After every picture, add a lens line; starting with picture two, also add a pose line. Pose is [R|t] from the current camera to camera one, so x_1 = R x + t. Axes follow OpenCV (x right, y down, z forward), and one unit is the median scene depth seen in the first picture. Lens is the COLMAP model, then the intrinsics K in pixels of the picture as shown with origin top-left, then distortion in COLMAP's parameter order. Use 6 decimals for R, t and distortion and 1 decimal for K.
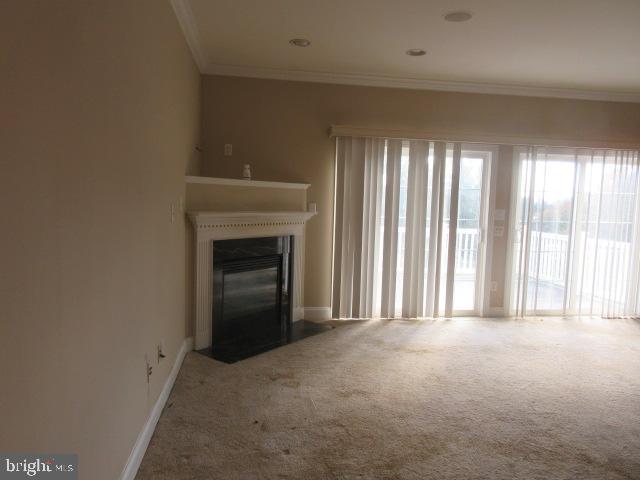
lens RADIAL K [[479.5, 0, 319.4], [0, 479.5, 240.3], [0, 0, 1]] dist [0.004227, 0.018084]
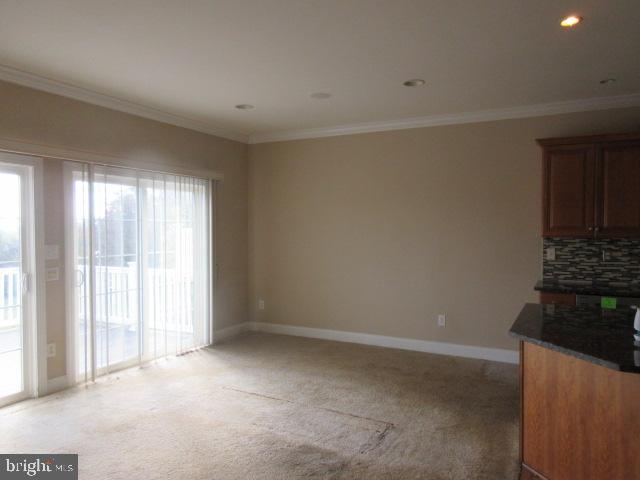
lens RADIAL K [[479.5, 0, 334.6], [0, 479.5, 243.4], [0, 0, 1]] dist [0.004227, 0.018084]
pose [[0.573818, -0.051877, 0.817338, 0.019926], [0.086943, 0.996211, 0.002191, -0.029789], [-0.814355, 0.069805, 0.576154, 0.213923]]
